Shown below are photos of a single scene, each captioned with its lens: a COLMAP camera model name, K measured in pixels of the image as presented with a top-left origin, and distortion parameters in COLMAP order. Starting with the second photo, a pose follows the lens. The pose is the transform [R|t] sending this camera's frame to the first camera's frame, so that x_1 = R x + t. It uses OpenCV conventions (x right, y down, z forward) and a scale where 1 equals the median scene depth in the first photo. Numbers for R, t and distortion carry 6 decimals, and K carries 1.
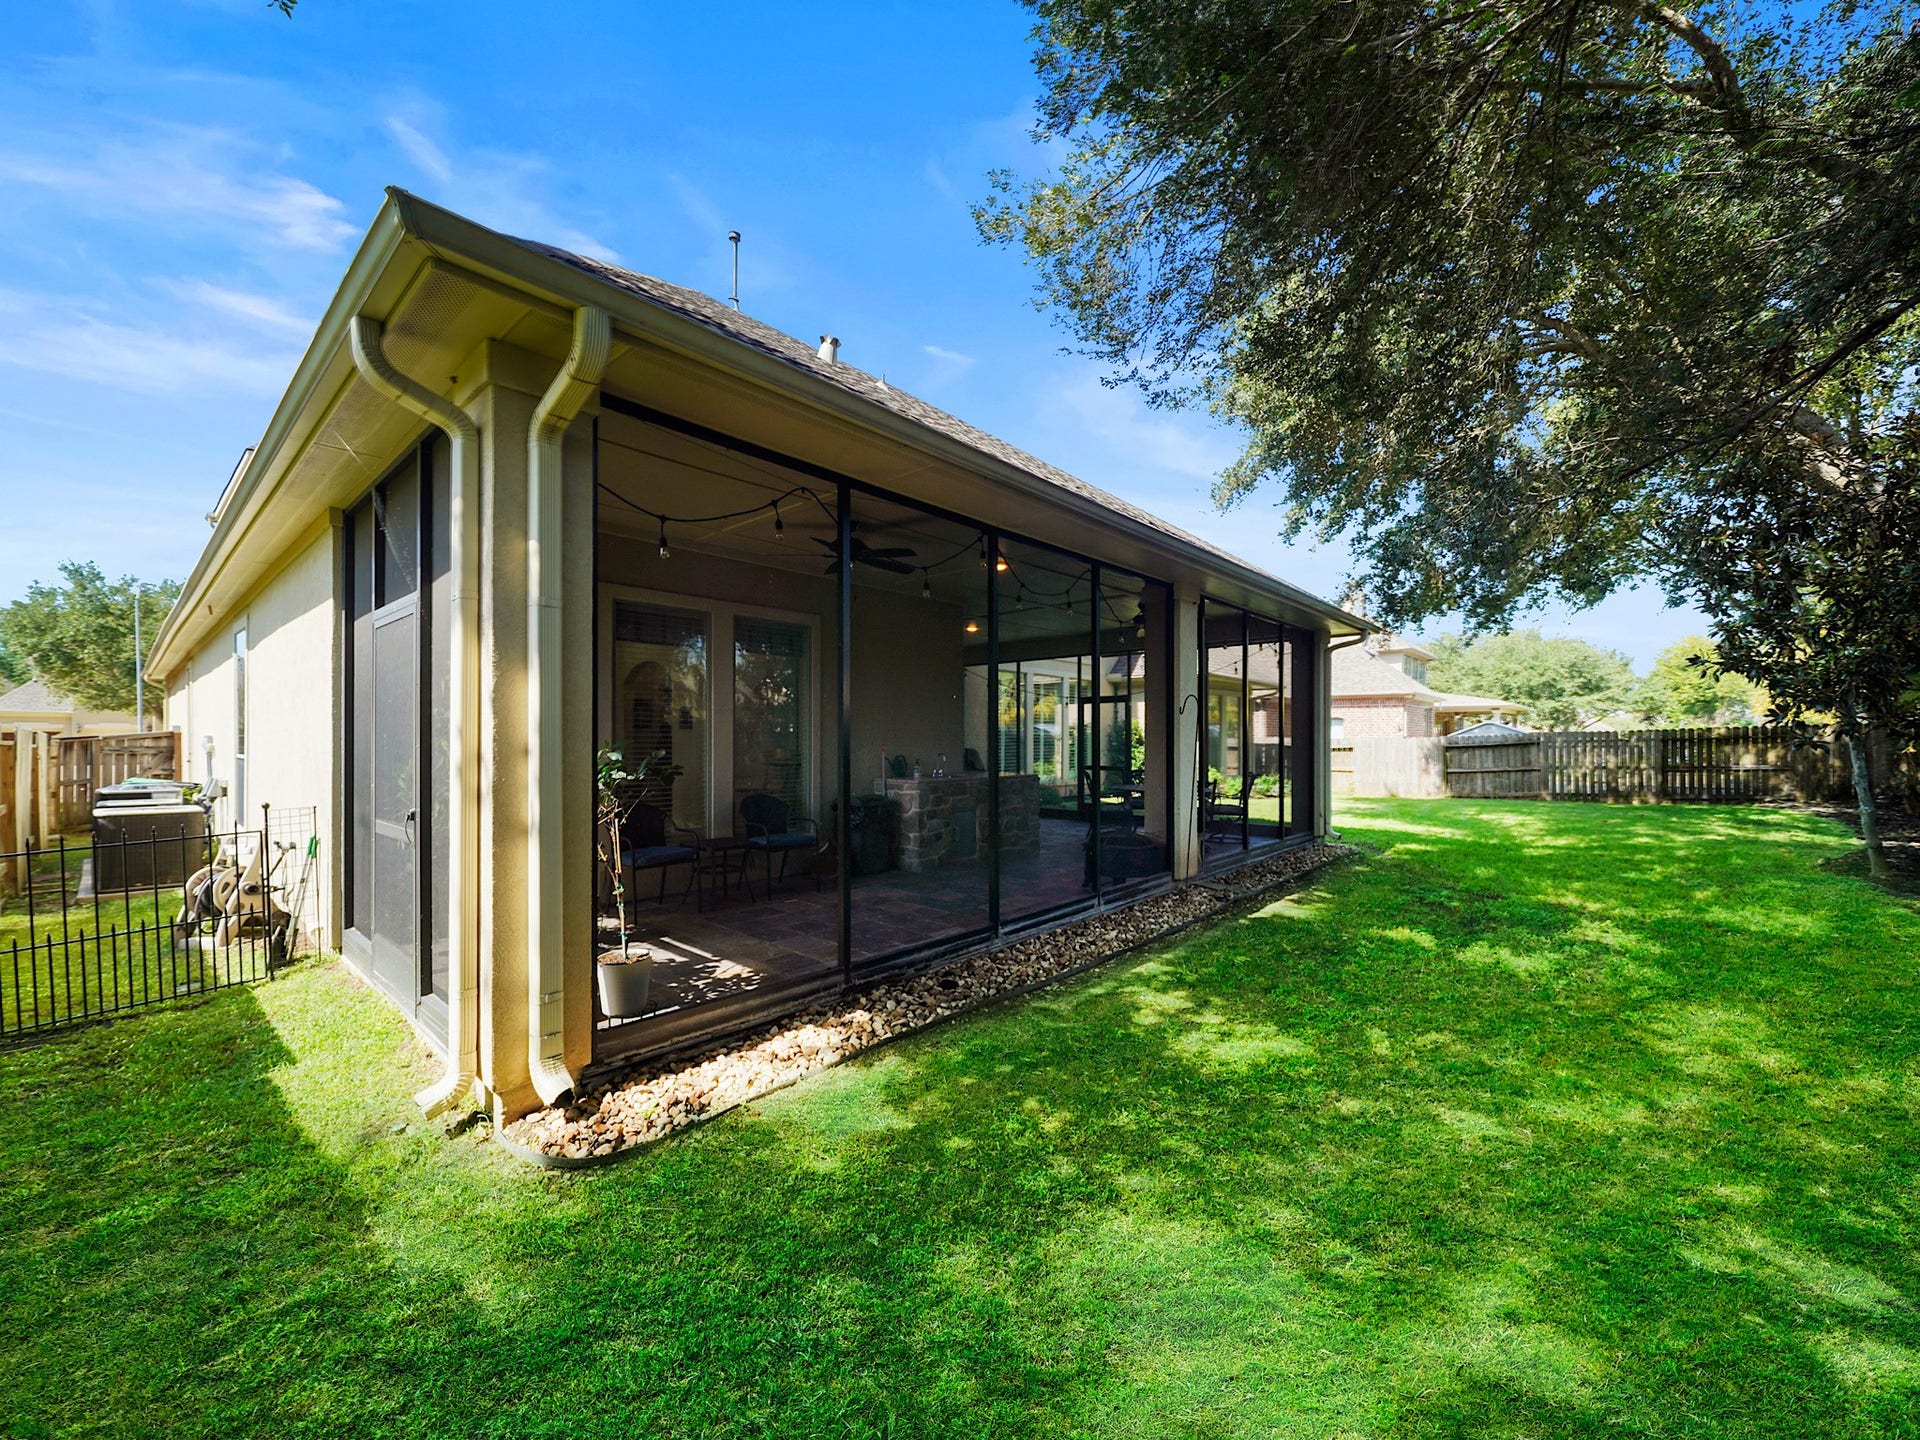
lens RADIAL K [[751.6, 0, 964.0], [0, 751.6, 730.8], [0, 0, 1]] dist [0.002323, 0.000172]
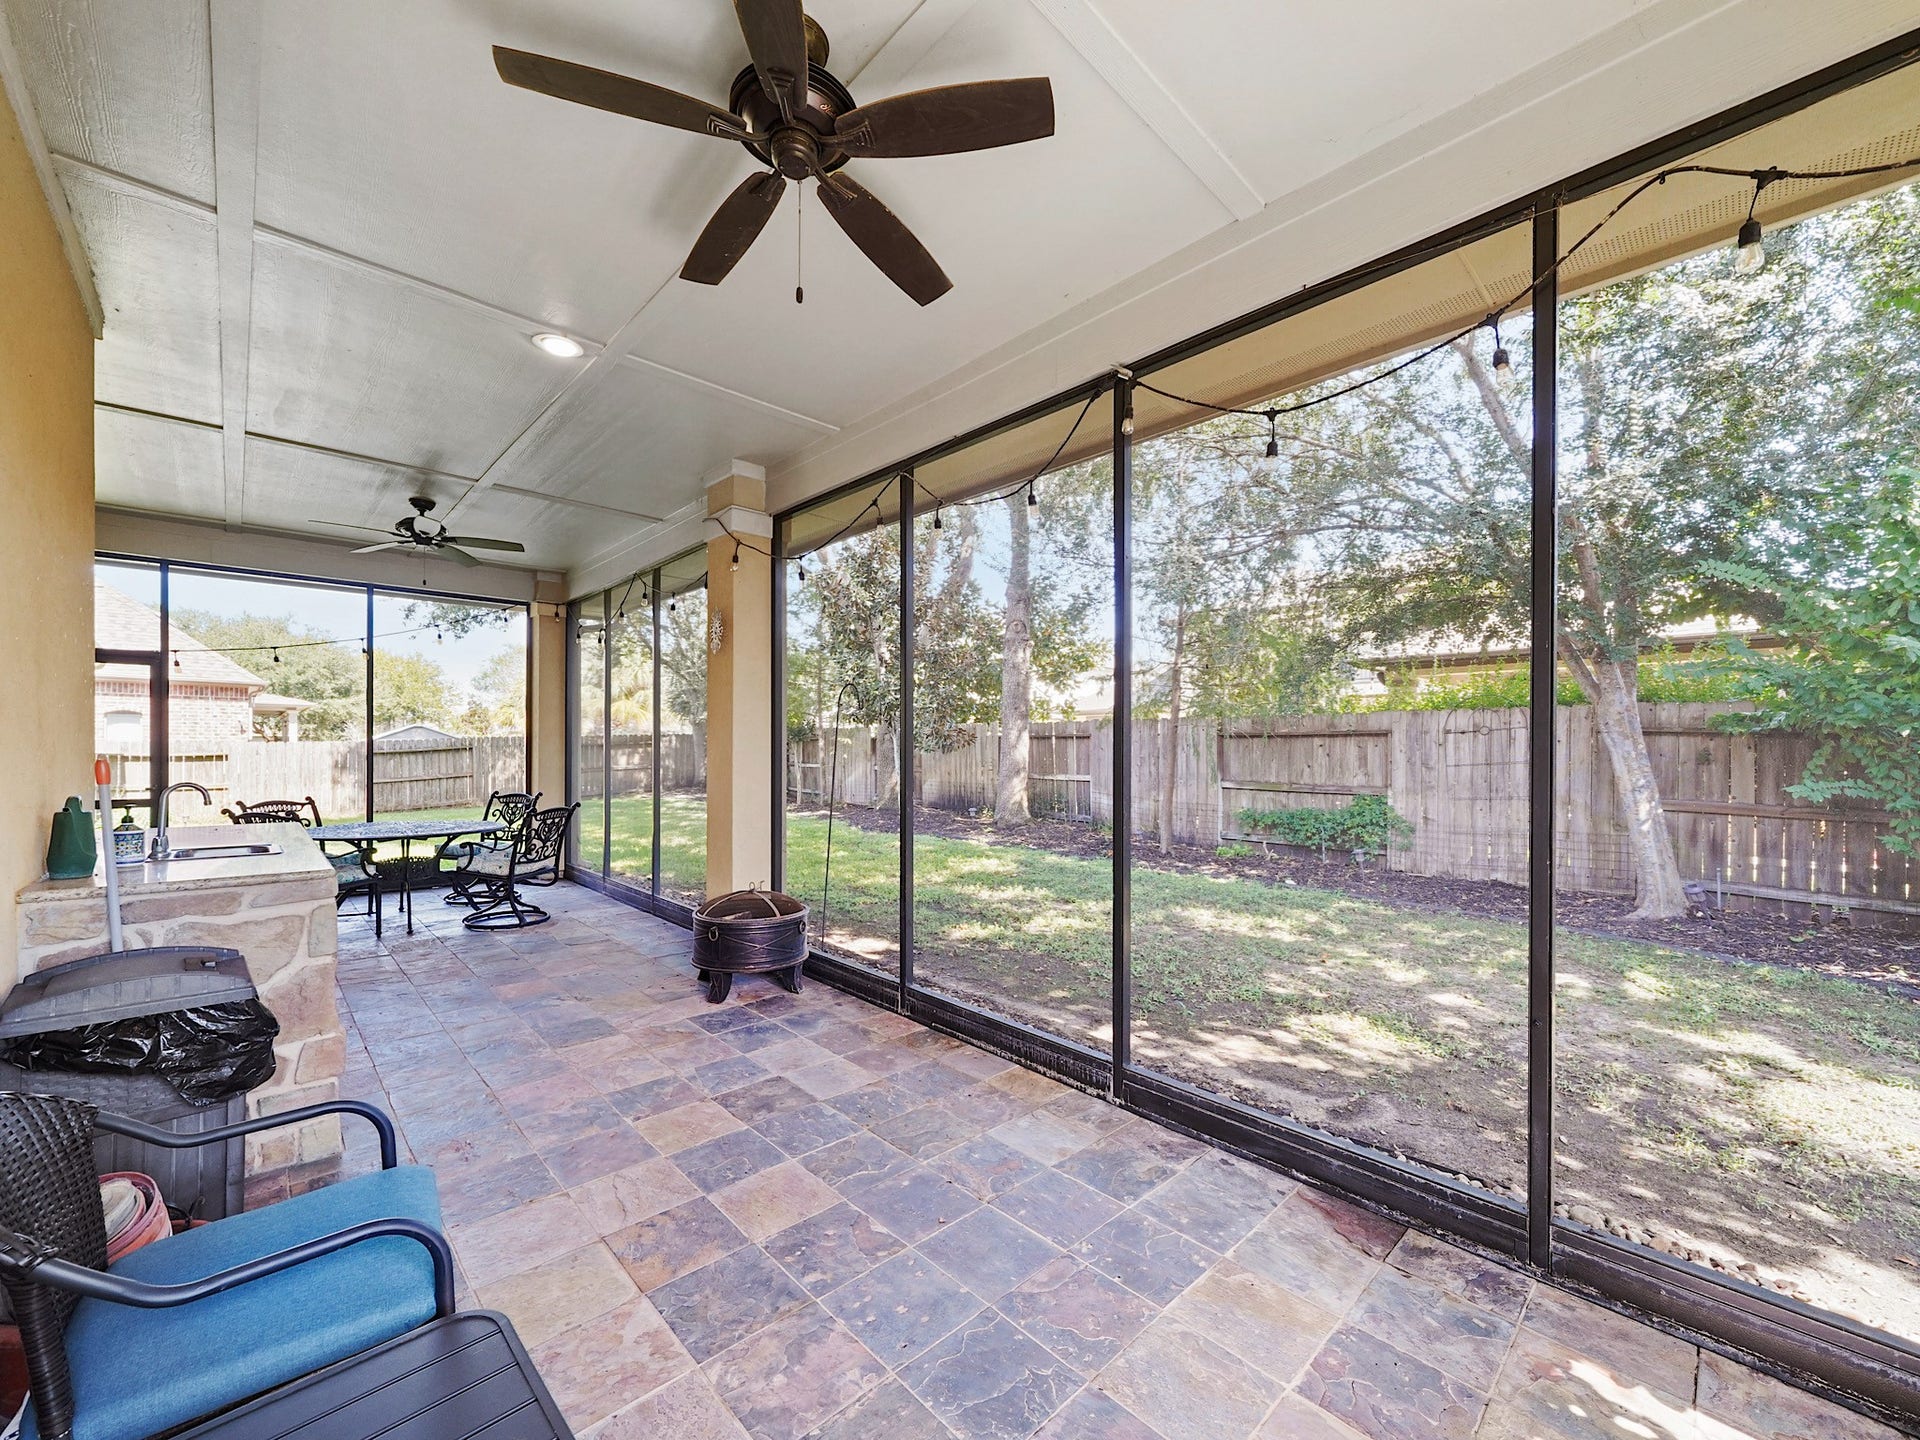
lens RADIAL K [[751.6, 0, 964.0], [0, 751.6, 730.8], [0, 0, 1]] dist [0.002323, 0.000172]
pose [[0.094844, 0.024613, 0.995188, -0.677102], [-0.017662, 0.999579, -0.023039, 0.022158], [-0.995335, -0.015392, 0.095239, 1.317390]]
